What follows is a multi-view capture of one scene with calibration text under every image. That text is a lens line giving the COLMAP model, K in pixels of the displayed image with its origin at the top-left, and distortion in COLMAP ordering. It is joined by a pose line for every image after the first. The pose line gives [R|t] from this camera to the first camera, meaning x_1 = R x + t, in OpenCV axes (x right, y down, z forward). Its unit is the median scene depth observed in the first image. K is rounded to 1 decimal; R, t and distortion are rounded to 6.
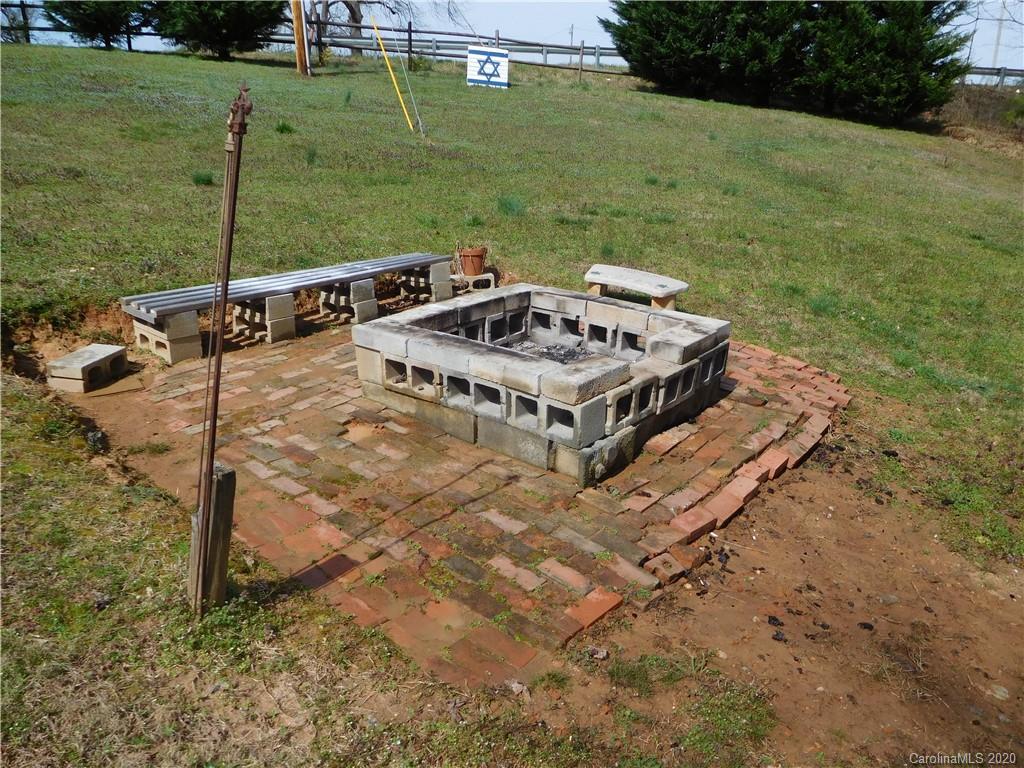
lens RADIAL K [[760.3, 0, 511.3], [0, 760.3, 386.3], [0, 0, 1]] dist [-0.009303, -0.004687]
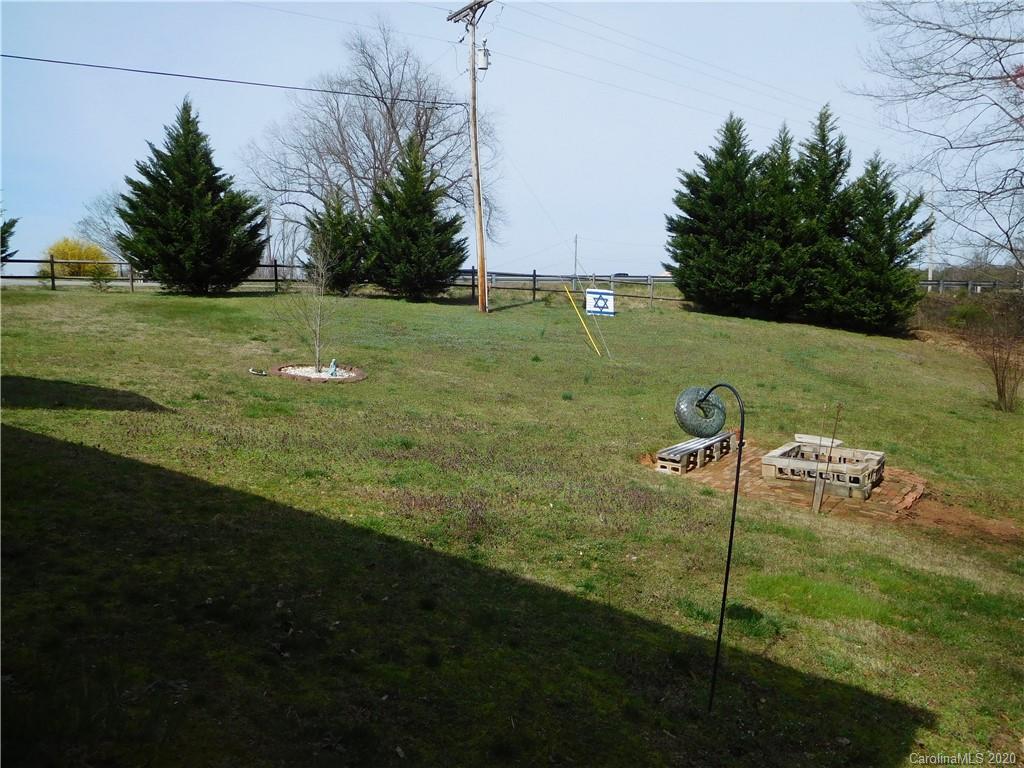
lens RADIAL K [[760.3, 0, 511.6], [0, 760.3, 382.2], [0, 0, 1]] dist [-0.009303, -0.004687]
pose [[0.998962, -0.024848, 0.038170, -0.273008], [0.032867, 0.973461, -0.226479, 0.057613], [-0.031529, 0.227498, 0.973268, -0.402001]]
